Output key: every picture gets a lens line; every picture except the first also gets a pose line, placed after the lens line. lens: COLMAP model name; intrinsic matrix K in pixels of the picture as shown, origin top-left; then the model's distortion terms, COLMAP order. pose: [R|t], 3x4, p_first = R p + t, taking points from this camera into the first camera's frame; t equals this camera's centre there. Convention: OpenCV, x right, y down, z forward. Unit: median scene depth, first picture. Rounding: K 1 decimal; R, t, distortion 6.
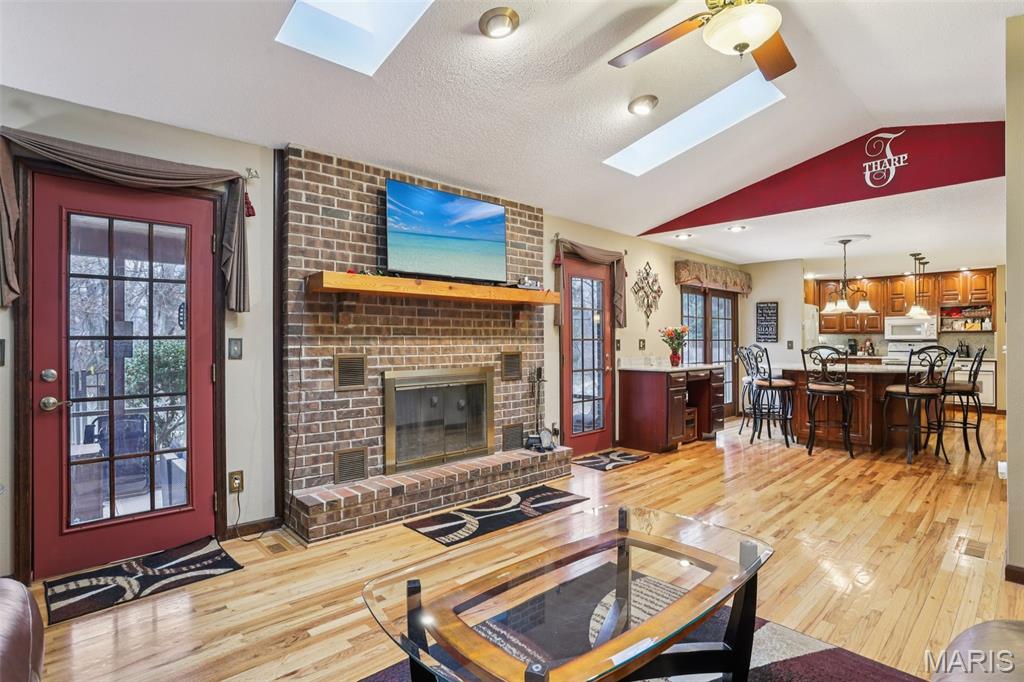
lens RADIAL K [[522.0, 0, 508.1], [0, 522.0, 341.0], [0, 0, 1]] dist [-0.058585, 0.027051]
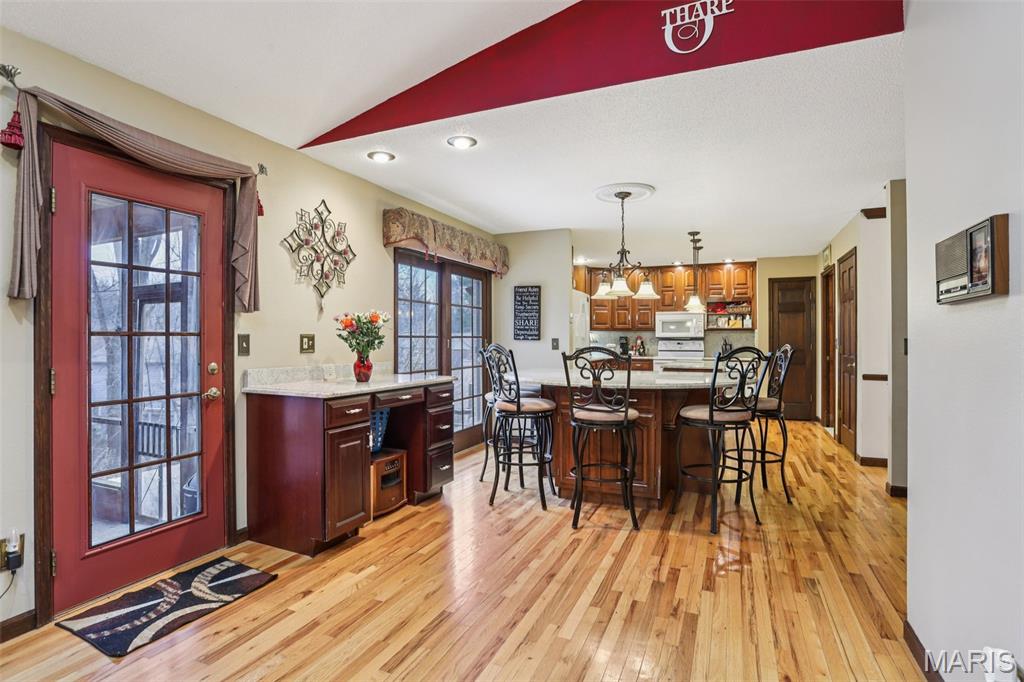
lens RADIAL K [[522.0, 0, 517.3], [0, 522.0, 335.8], [0, 0, 1]] dist [-0.058585, 0.027051]
pose [[0.919207, 0.005076, 0.393743, 0.248186], [-0.003140, 0.999980, -0.005561, 0.000252], [-0.393763, 0.003876, 0.919204, 0.404312]]
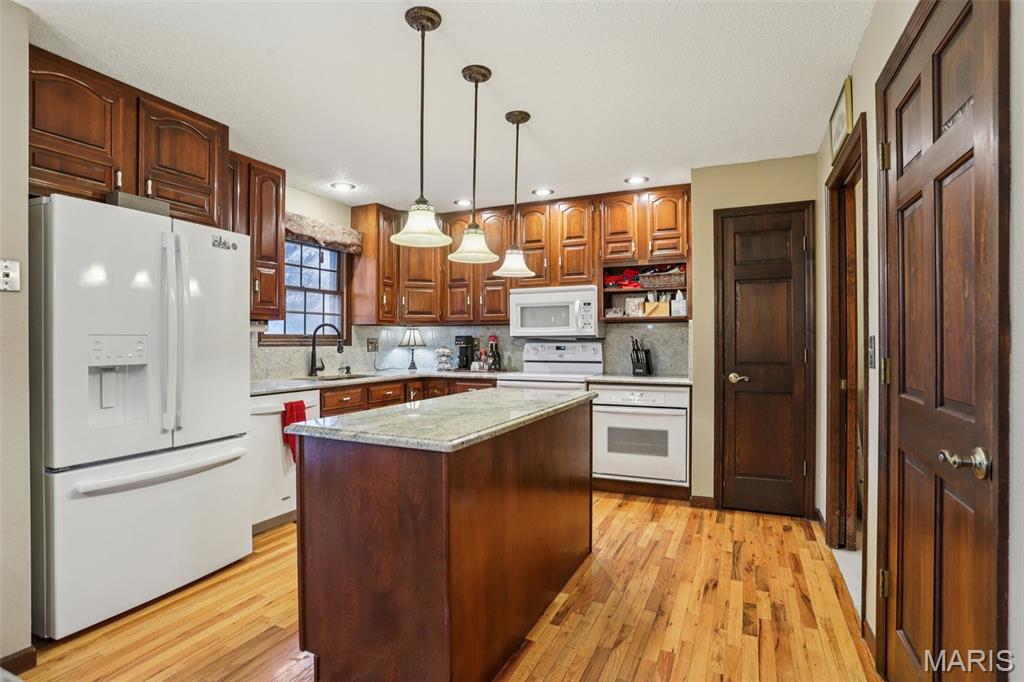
lens RADIAL K [[522.0, 0, 510.7], [0, 522.0, 343.9], [0, 0, 1]] dist [-0.058585, 0.027051]
pose [[0.929664, -0.003662, 0.368390, 0.875880], [0.001022, 0.999972, 0.007360, 0.000291], [-0.368407, -0.006466, 0.929642, 0.856488]]
